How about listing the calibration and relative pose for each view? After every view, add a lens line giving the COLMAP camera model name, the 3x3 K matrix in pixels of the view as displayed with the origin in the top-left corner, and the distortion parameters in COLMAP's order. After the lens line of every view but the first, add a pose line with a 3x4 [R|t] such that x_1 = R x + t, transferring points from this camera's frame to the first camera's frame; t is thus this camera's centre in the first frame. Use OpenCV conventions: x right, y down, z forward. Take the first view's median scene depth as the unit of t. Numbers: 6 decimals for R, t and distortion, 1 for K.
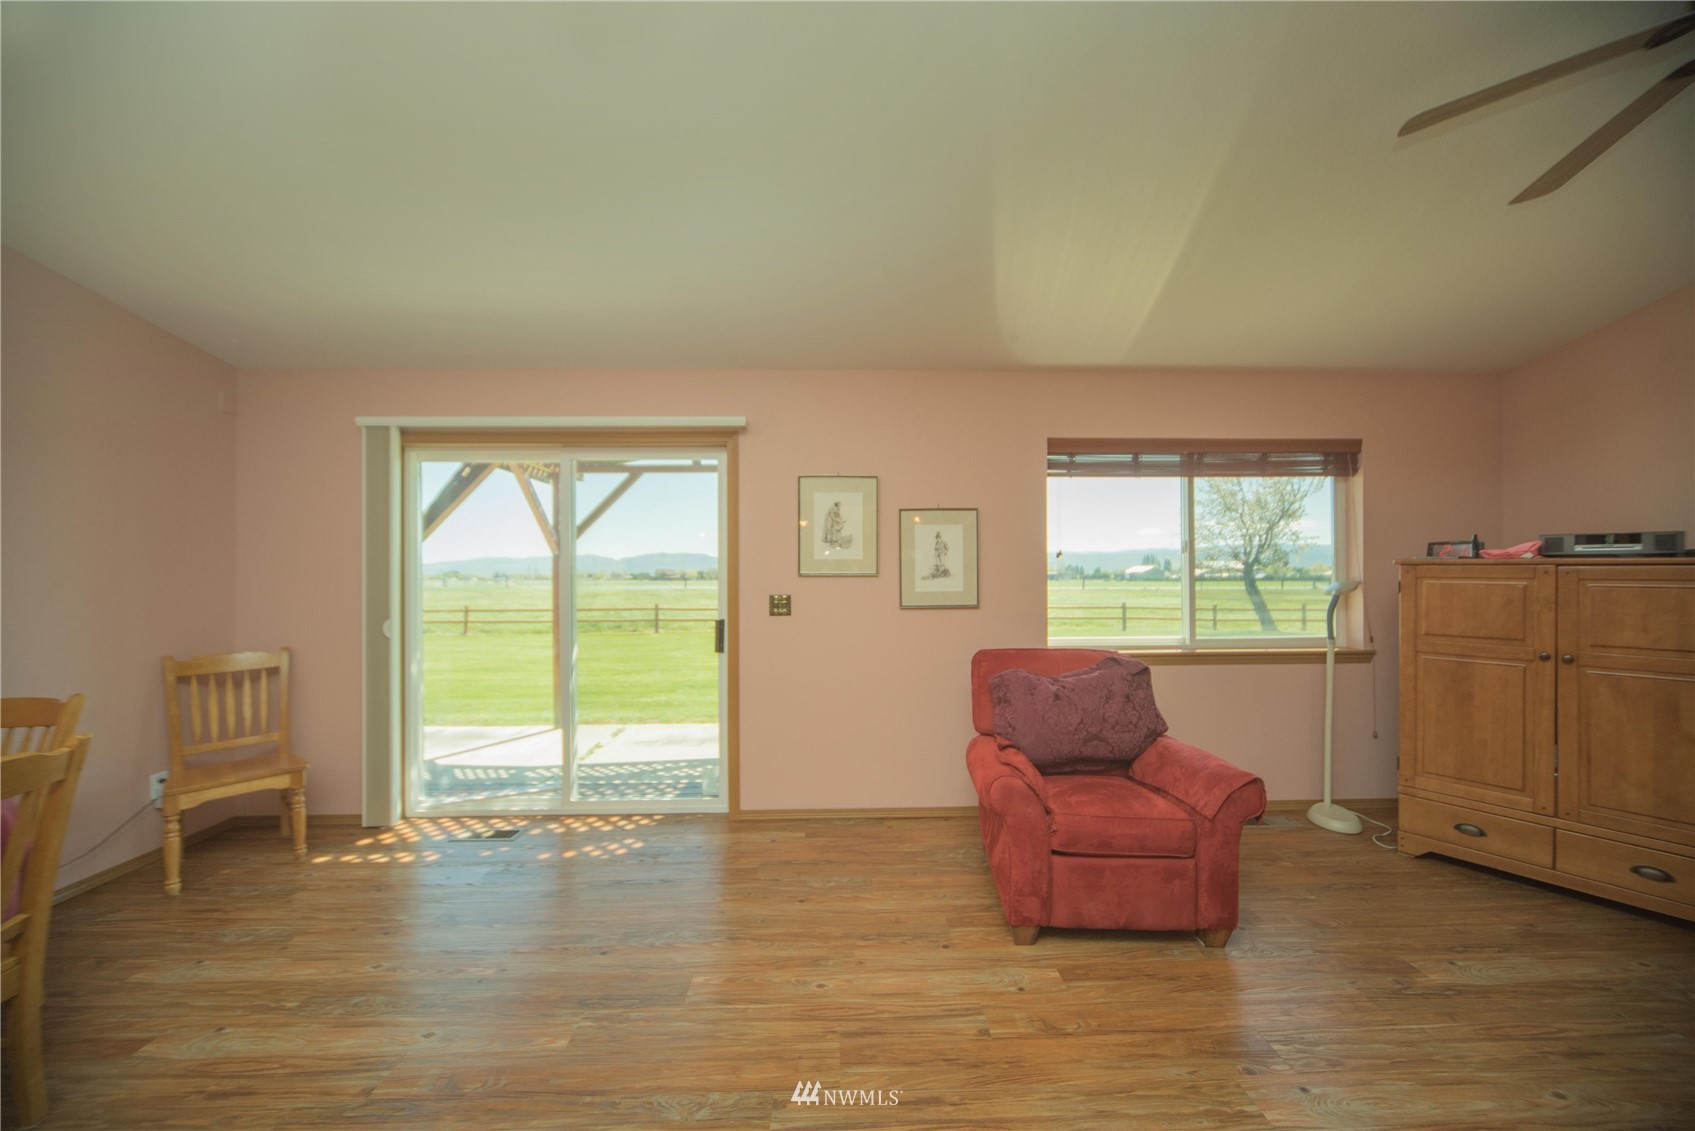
lens RADIAL K [[623.5, 0, 902.3], [0, 623.5, 561.4], [0, 0, 1]] dist [-0.004963, -0.000041]
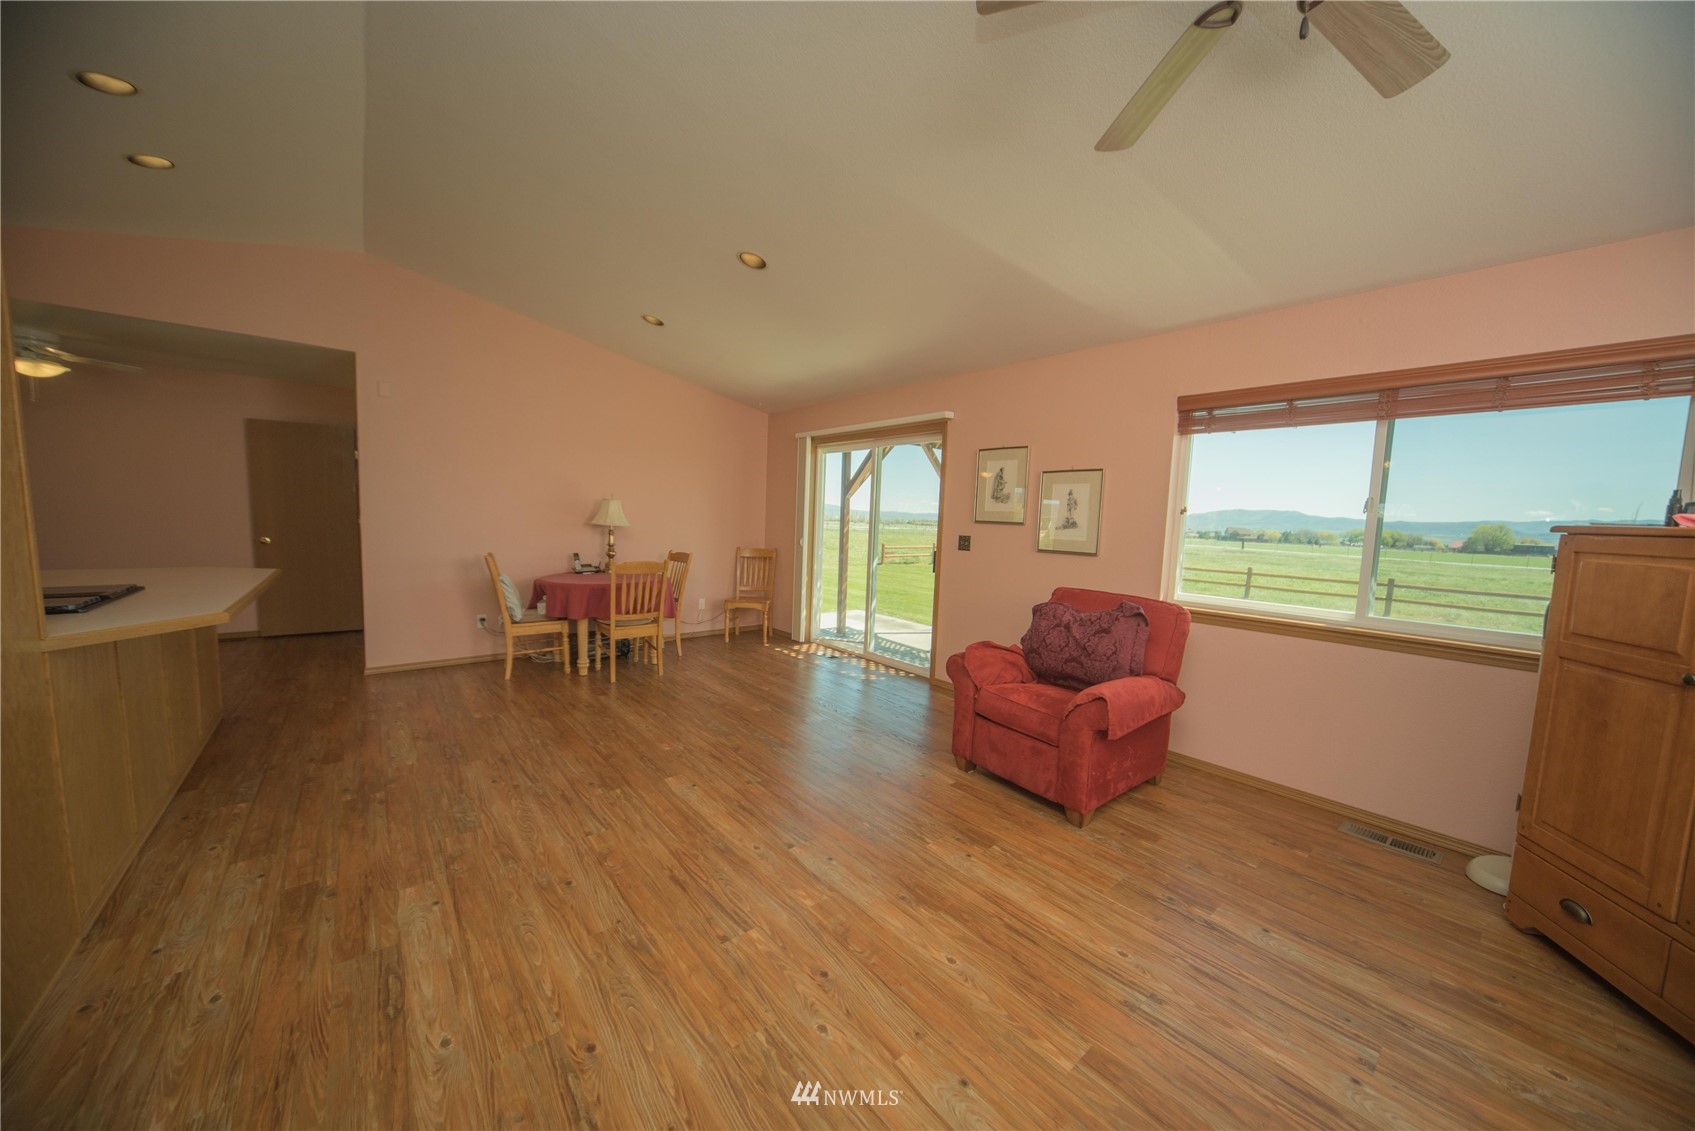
lens RADIAL K [[623.5, 0, 807.2], [0, 623.5, 565.8], [0, 0, 1]] dist [-0.004963, -0.000041]
pose [[0.560539, 0.092076, -0.822993, 0.768923], [-0.027096, 0.995307, 0.092899, -0.000290], [0.827685, -0.029774, 0.560403, -0.086013]]
